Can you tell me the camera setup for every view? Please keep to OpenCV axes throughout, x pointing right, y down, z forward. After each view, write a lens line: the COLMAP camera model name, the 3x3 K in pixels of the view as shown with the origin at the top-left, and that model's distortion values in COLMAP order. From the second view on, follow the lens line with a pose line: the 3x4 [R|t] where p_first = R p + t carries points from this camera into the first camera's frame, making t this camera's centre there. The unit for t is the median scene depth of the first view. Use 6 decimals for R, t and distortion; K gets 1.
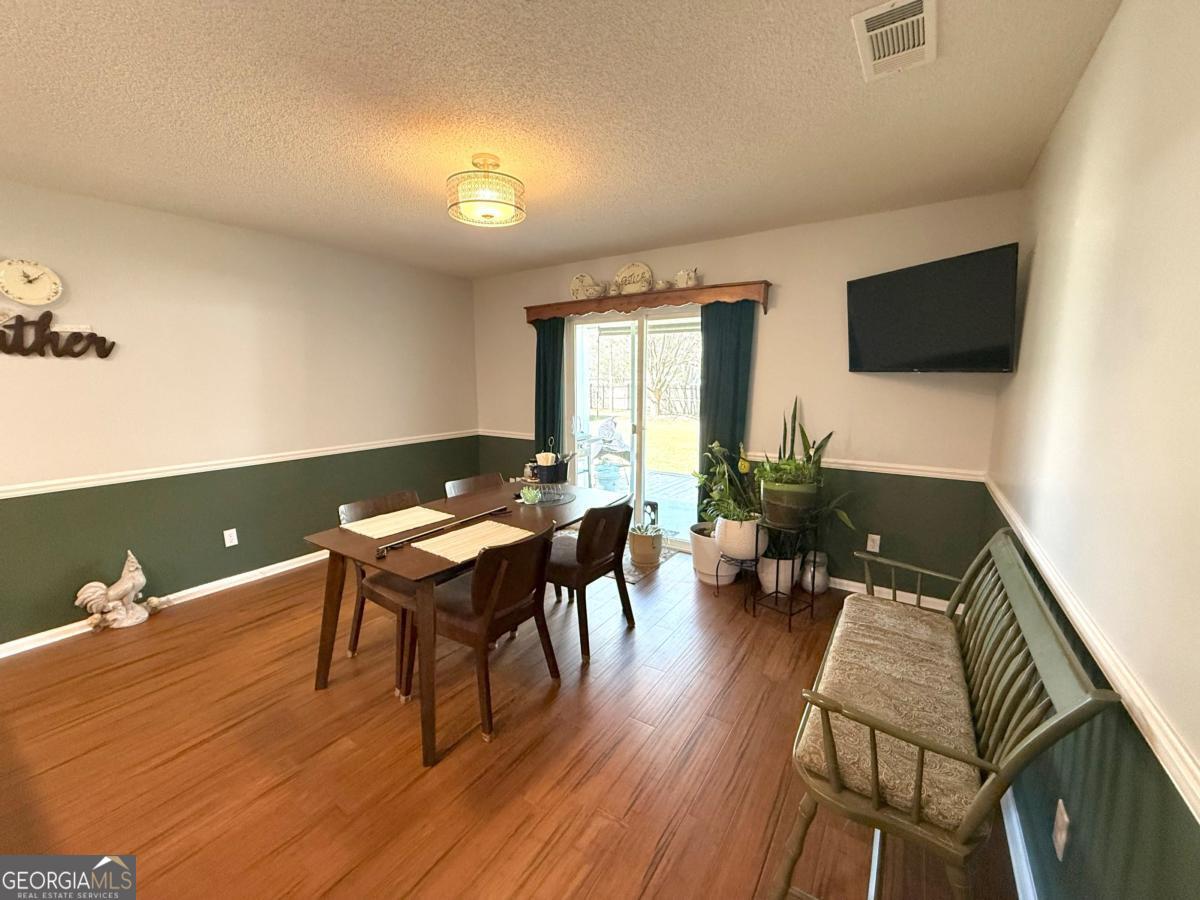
lens RADIAL K [[476.4, 0, 602.3], [0, 476.4, 445.1], [0, 0, 1]] dist [-0.001508, -0.000275]
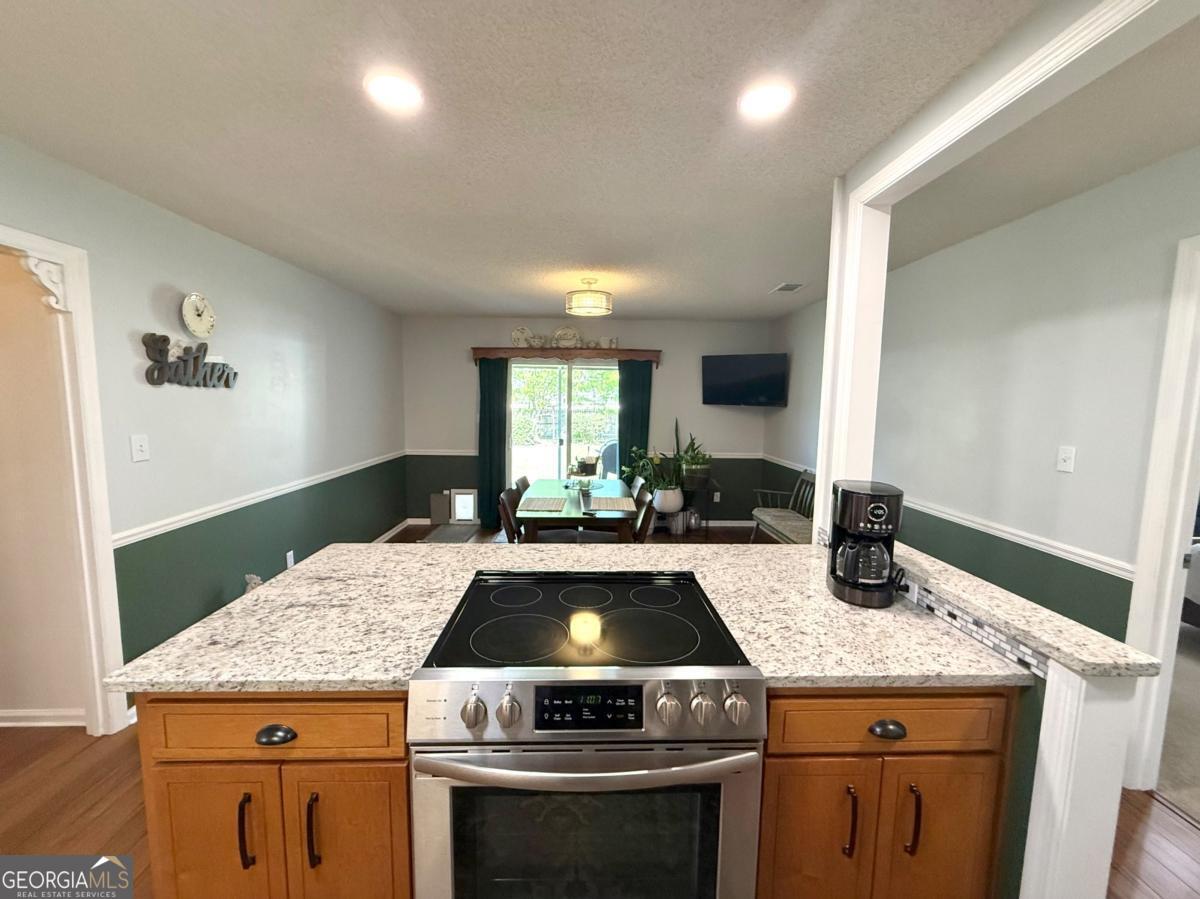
lens RADIAL K [[476.4, 0, 597.2], [0, 476.4, 447.0], [0, 0, 1]] dist [-0.001508, -0.000275]
pose [[0.818631, -0.044796, 0.572570, -0.840834], [0.067651, 0.997534, -0.018681, 0.015968], [-0.570321, 0.054028, 0.819643, -0.250548]]
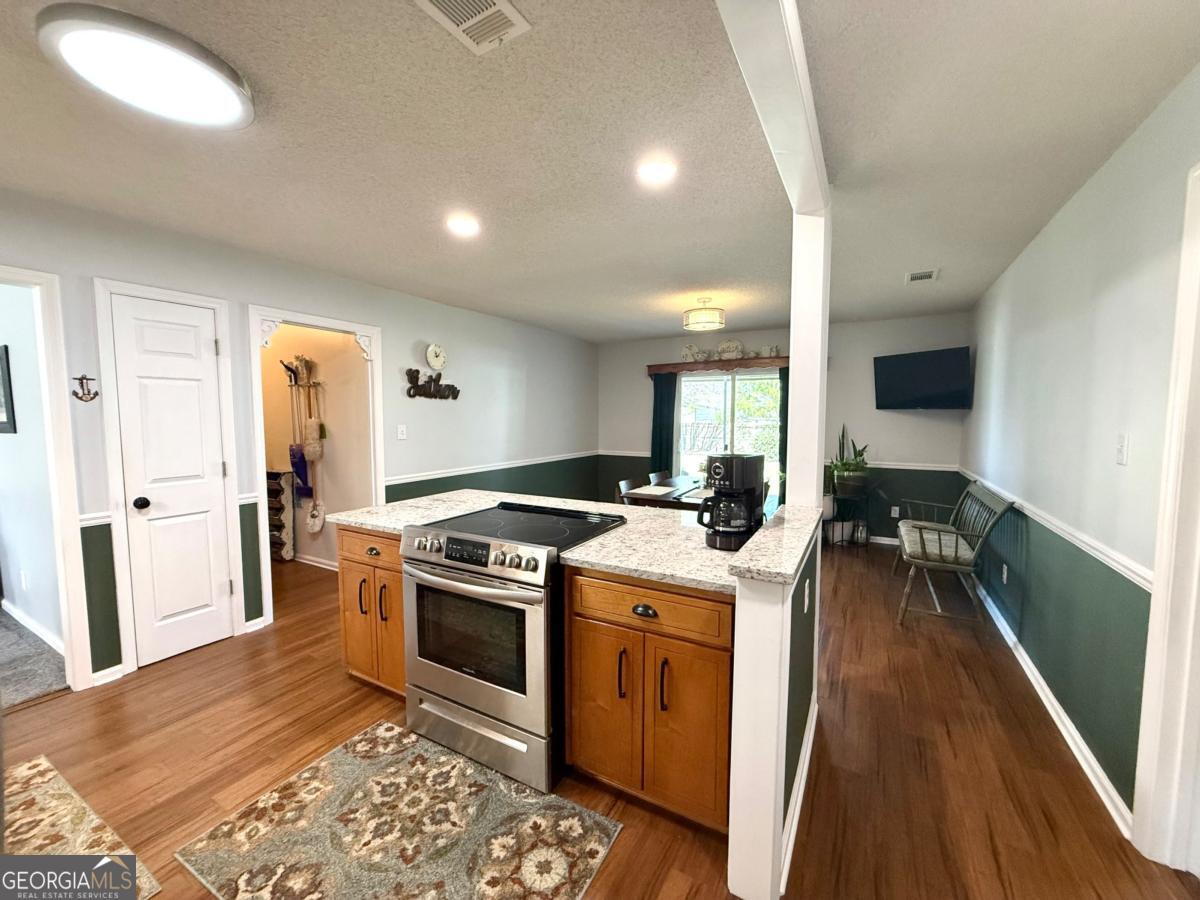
lens RADIAL K [[476.4, 0, 602.9], [0, 476.4, 444.8], [0, 0, 1]] dist [-0.001508, -0.000275]
pose [[0.997538, -0.002399, 0.070092, -0.548387], [0.008262, 0.996475, -0.083483, 0.101218], [-0.069644, 0.083856, 0.994041, -0.580692]]
